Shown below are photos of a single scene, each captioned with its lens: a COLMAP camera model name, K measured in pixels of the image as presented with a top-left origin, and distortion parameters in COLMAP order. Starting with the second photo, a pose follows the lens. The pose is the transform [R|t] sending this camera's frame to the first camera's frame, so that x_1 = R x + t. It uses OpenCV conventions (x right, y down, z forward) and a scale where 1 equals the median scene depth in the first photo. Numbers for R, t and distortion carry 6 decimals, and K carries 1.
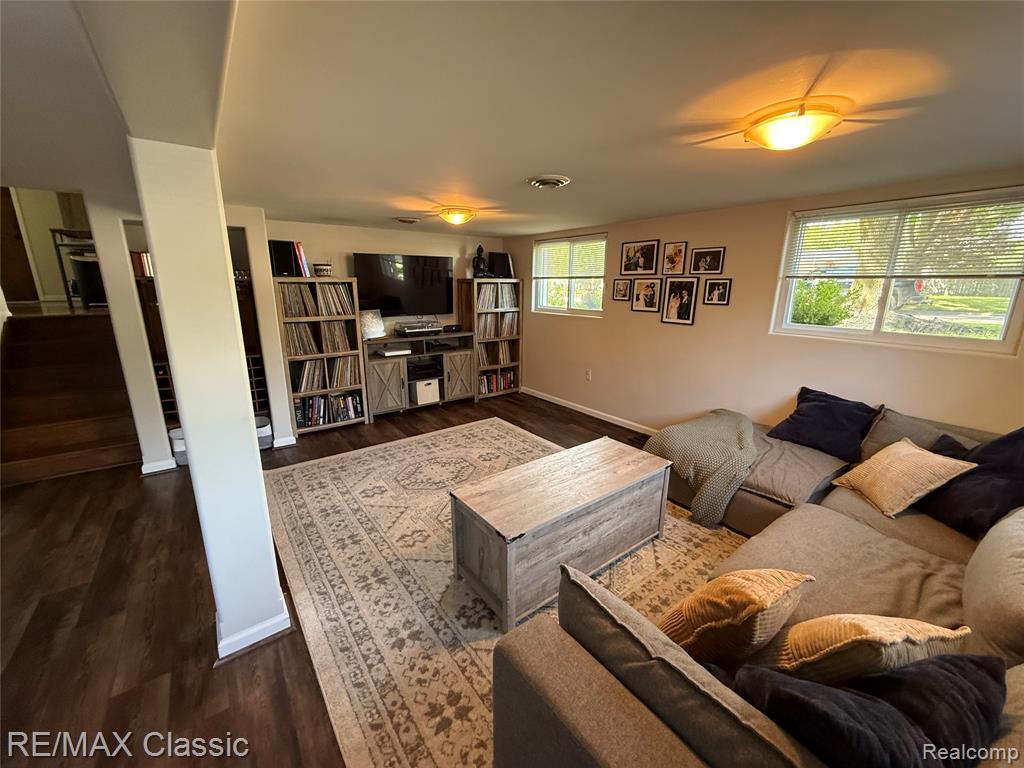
lens RADIAL K [[406.9, 0, 508.0], [0, 406.9, 381.9], [0, 0, 1]] dist [0.000078, -0.000142]
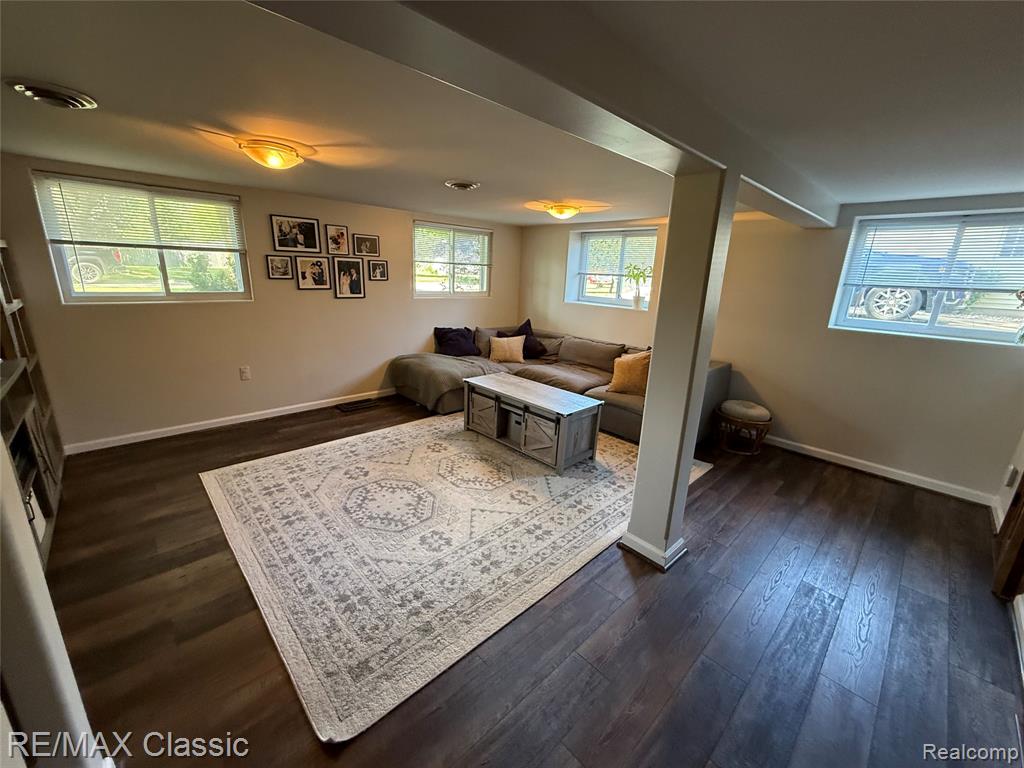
lens RADIAL K [[406.9, 0, 508.0], [0, 406.9, 381.9], [0, 0, 1]] dist [0.000078, -0.000142]
pose [[-0.113983, -0.270185, 0.956038, -0.793999], [0.198595, 0.936690, 0.288395, -0.162489], [-0.973431, 0.222737, -0.053110, 0.670877]]
